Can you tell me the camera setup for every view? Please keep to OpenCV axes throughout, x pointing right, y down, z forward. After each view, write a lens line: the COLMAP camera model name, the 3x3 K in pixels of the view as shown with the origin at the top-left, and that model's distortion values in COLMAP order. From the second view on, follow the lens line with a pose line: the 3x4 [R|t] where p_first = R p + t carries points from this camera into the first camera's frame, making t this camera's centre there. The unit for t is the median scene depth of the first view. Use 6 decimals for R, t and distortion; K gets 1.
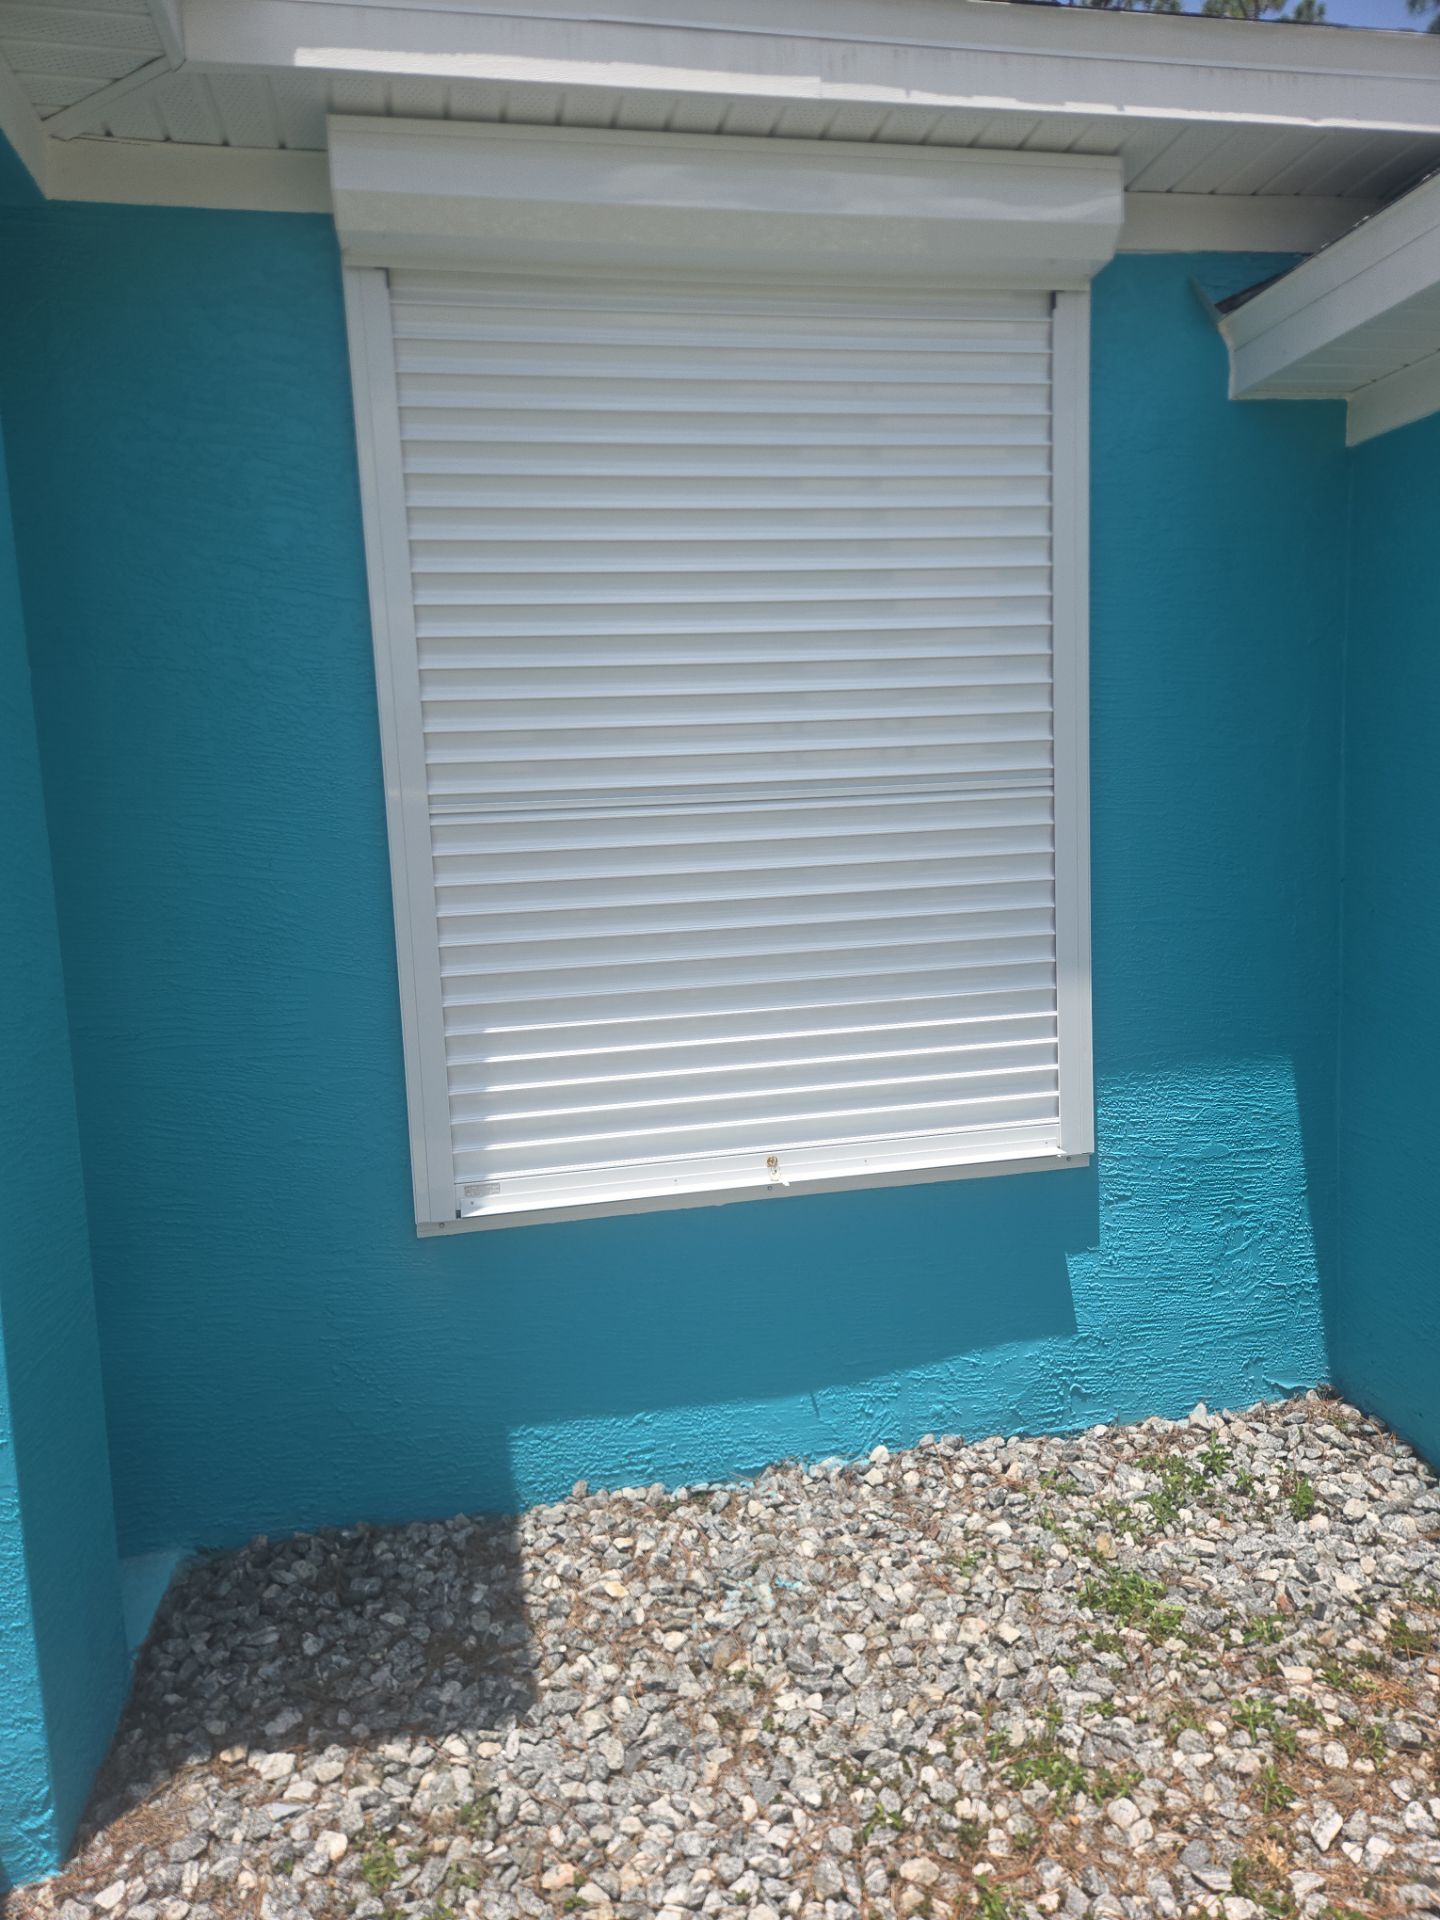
lens RADIAL K [[1217.3, 0, 655.4], [0, 1217.3, 927.1], [0, 0, 1]] dist [0.048482, -0.032660]
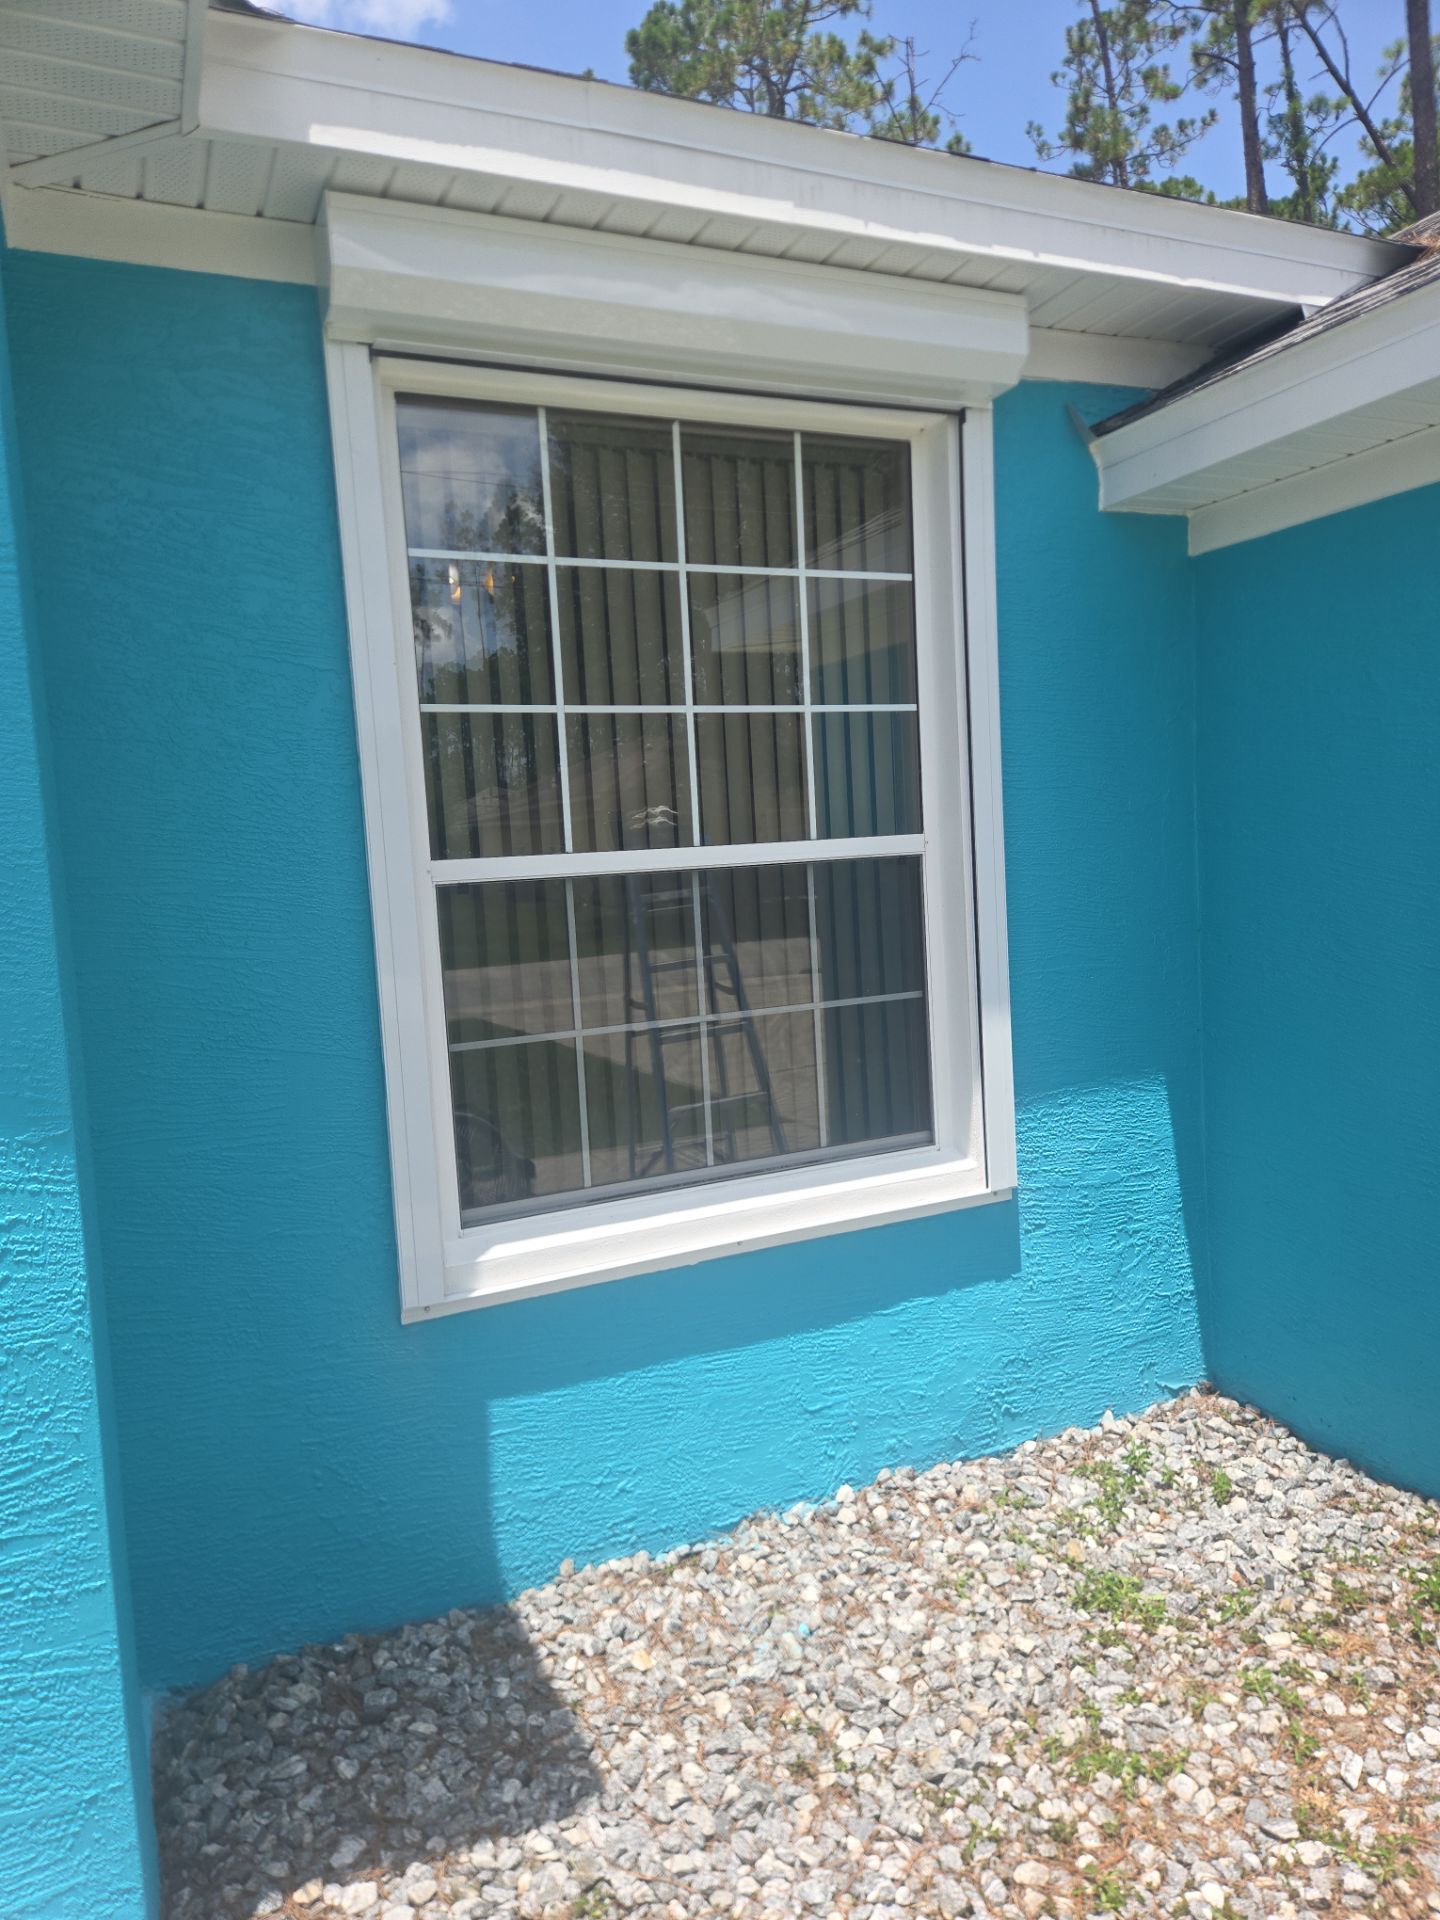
lens RADIAL K [[1207.8, 0, 714.7], [0, 1207.8, 937.3], [0, 0, 1]] dist [0.053698, -0.040731]
pose [[0.976673, -0.027207, 0.213001, -0.167169], [0.036216, 0.998602, -0.038508, -0.005873], [-0.211655, 0.045324, 0.976293, -0.004745]]
